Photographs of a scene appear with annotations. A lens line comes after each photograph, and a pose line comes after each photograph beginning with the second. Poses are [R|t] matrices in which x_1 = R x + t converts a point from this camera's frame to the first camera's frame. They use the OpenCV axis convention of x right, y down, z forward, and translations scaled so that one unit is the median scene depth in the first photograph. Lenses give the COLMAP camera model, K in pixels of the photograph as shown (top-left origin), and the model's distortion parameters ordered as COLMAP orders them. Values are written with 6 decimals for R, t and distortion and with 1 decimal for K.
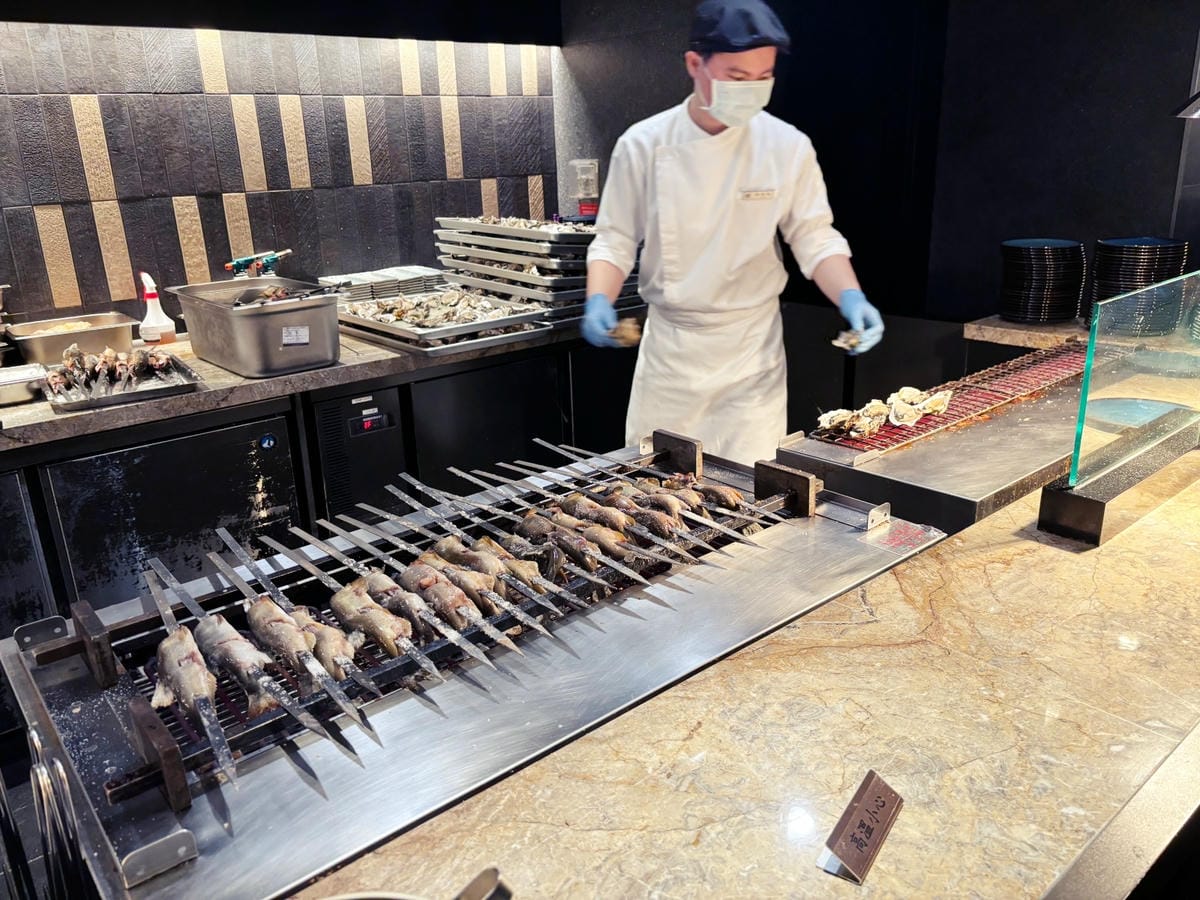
lens RADIAL K [[918.7, 0, 600.7], [0, 918.7, 448.8], [0, 0, 1]] dist [-0.004914, -0.001919]
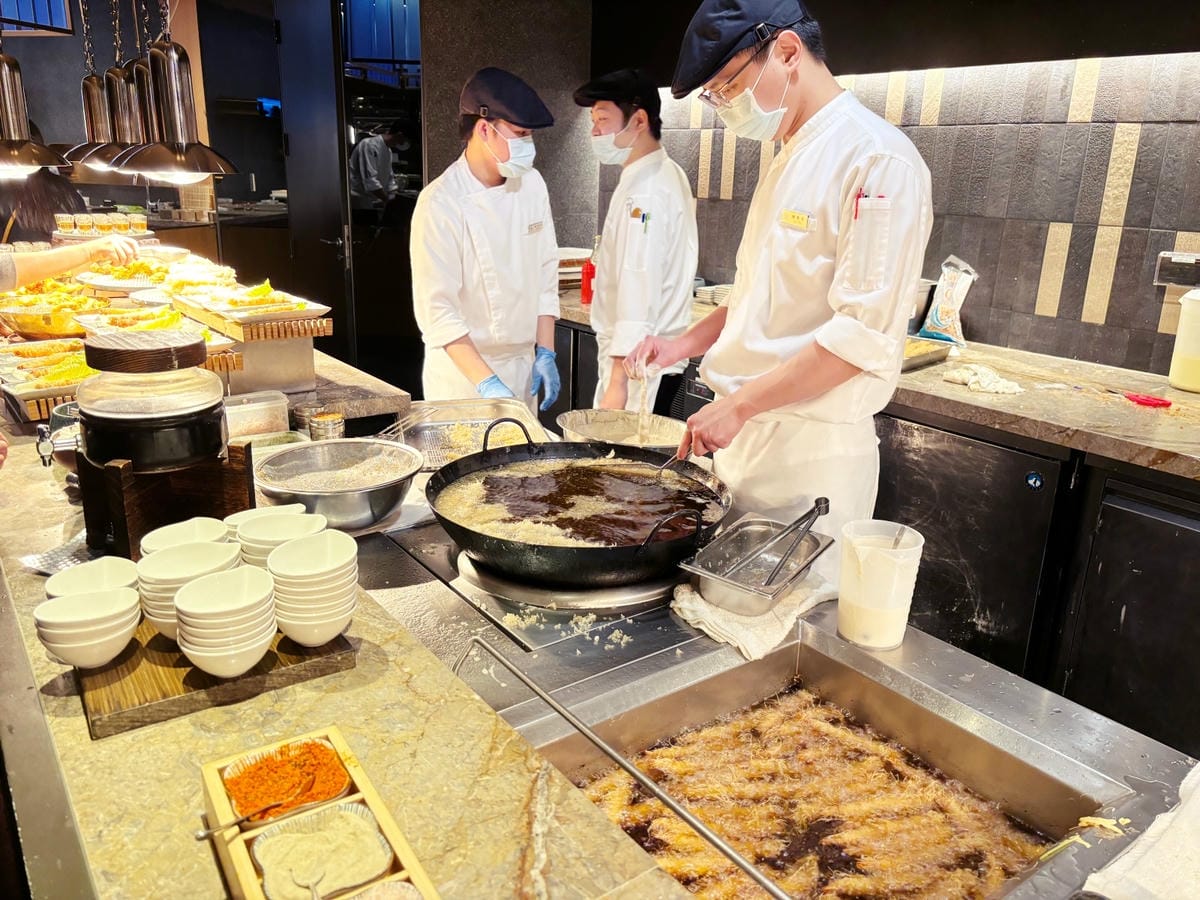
lens RADIAL K [[918.7, 0, 600.7], [0, 918.7, 447.6], [0, 0, 1]] dist [-0.004914, -0.001919]
pose [[-0.069502, 0.324018, -0.943495, 0.575589], [-0.346968, 0.878881, 0.327387, -0.198052], [0.935298, 0.350116, 0.051340, 0.520756]]
